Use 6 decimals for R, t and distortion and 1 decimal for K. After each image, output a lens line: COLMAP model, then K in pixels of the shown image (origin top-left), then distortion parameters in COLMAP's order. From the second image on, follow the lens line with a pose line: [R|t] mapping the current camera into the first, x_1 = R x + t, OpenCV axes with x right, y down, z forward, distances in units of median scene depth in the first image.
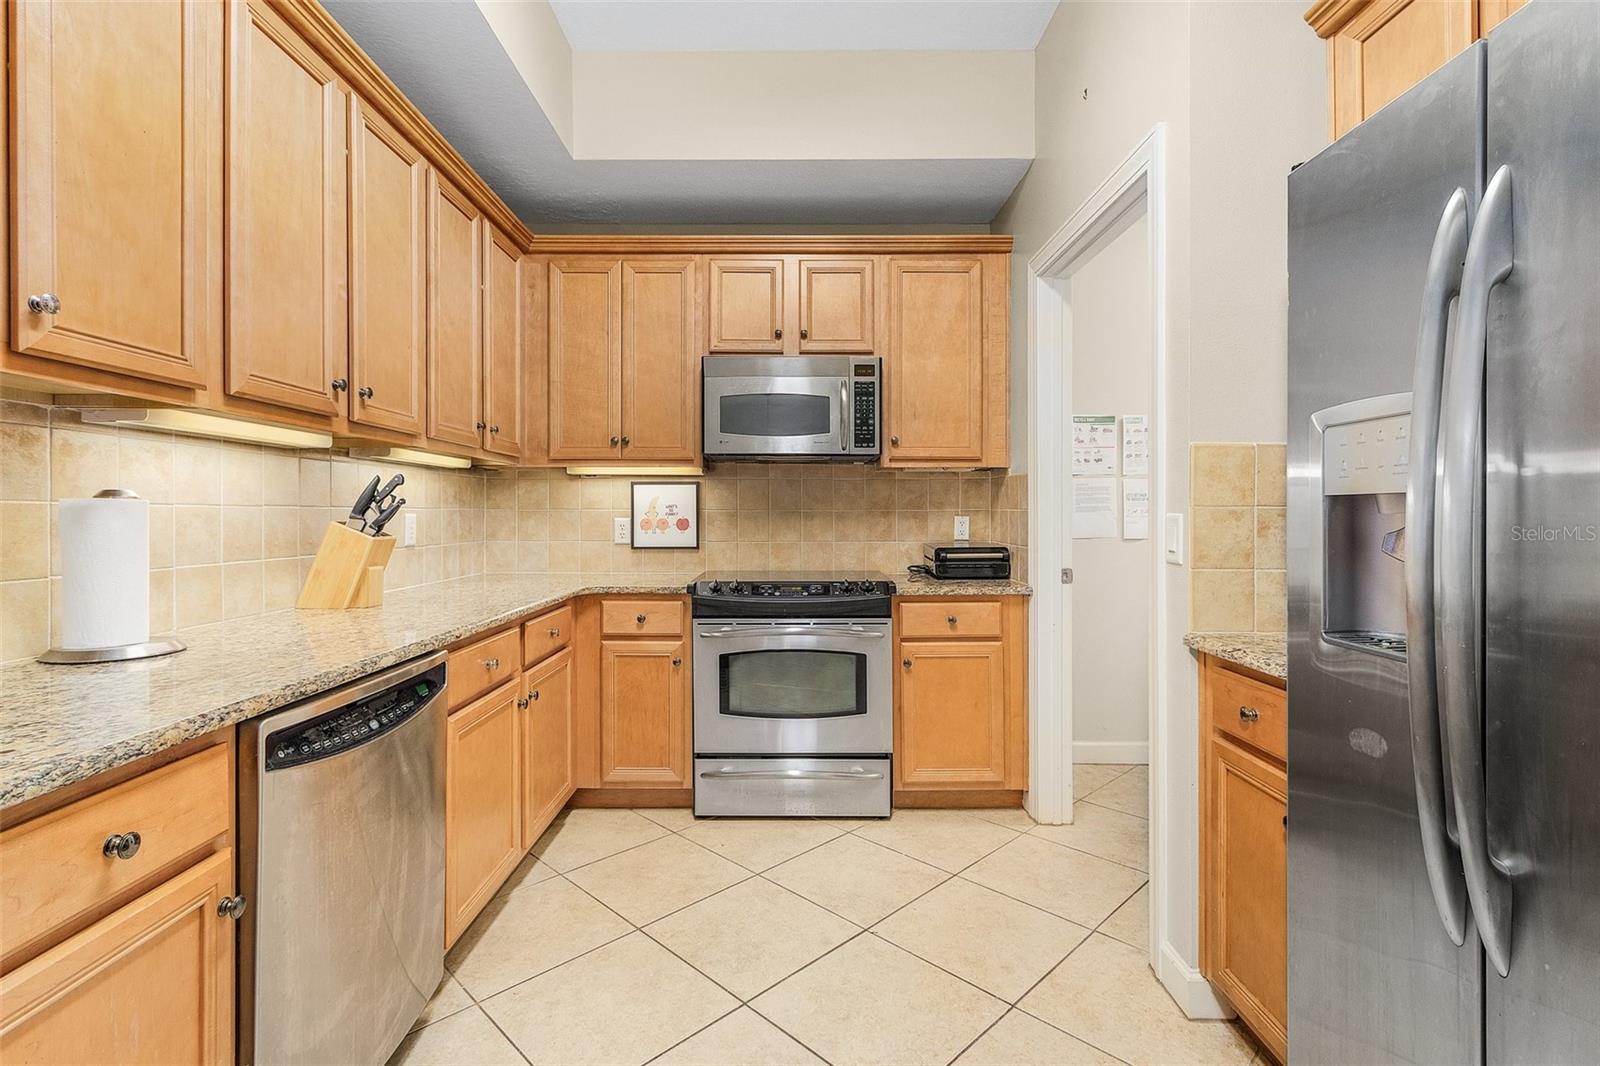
lens RADIAL K [[745.7, 0, 798.4], [0, 745.7, 506.6], [0, 0, 1]] dist [0.002657, -0.000789]
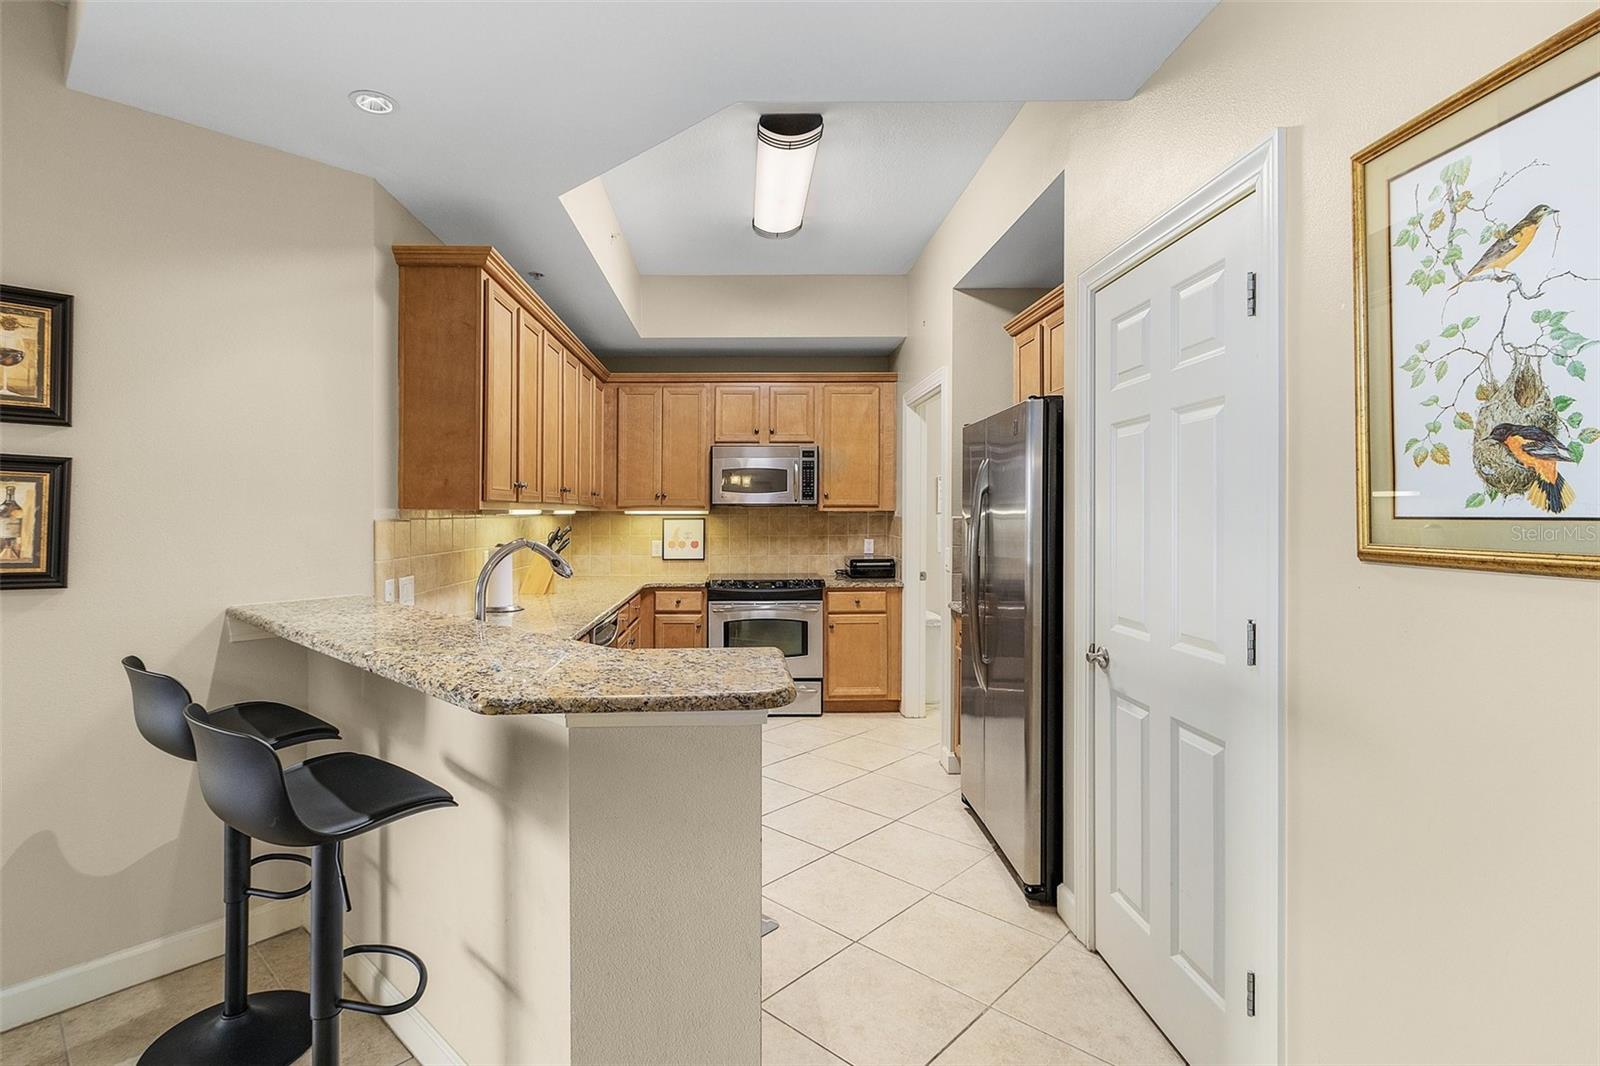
lens RADIAL K [[745.7, 0, 798.4], [0, 745.7, 506.6], [0, 0, 1]] dist [0.002657, -0.000789]
pose [[0.997870, 0.003596, 0.065138, -0.042414], [-0.003596, 0.999994, -0.000116, -0.064634], [-0.065138, -0.000119, 0.997876, -0.676846]]
